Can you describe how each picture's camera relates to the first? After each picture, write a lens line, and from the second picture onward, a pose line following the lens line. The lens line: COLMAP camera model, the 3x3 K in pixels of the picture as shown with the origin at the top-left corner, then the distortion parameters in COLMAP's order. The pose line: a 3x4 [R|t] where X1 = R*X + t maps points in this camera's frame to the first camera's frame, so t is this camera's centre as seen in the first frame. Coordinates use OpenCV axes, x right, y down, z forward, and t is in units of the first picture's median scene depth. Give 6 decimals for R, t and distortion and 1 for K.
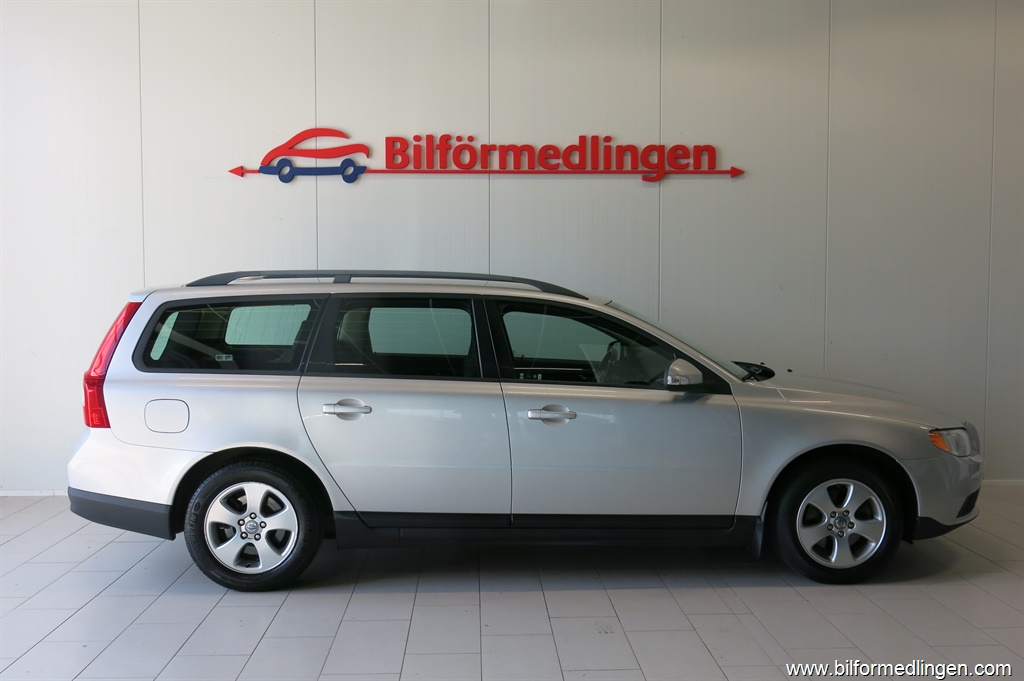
lens RADIAL K [[966.1, 0, 513.2], [0, 966.1, 340.3], [0, 0, 1]] dist [-0.000633, 0.000000]
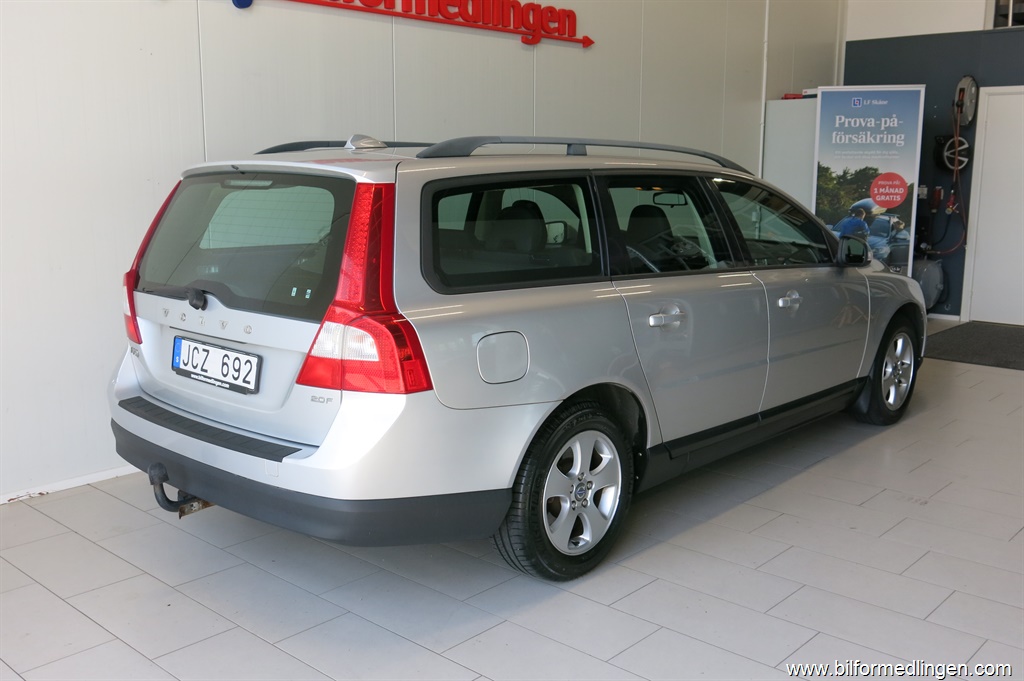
lens RADIAL K [[966.1, 0, 509.5], [0, 966.1, 340.5], [0, 0, 1]] dist [-0.000633, 0.000000]
pose [[0.709634, -0.124442, 0.693493, -0.734938], [0.037499, 0.989555, 0.139196, -0.022303], [-0.703572, -0.072773, 0.706888, 0.483707]]
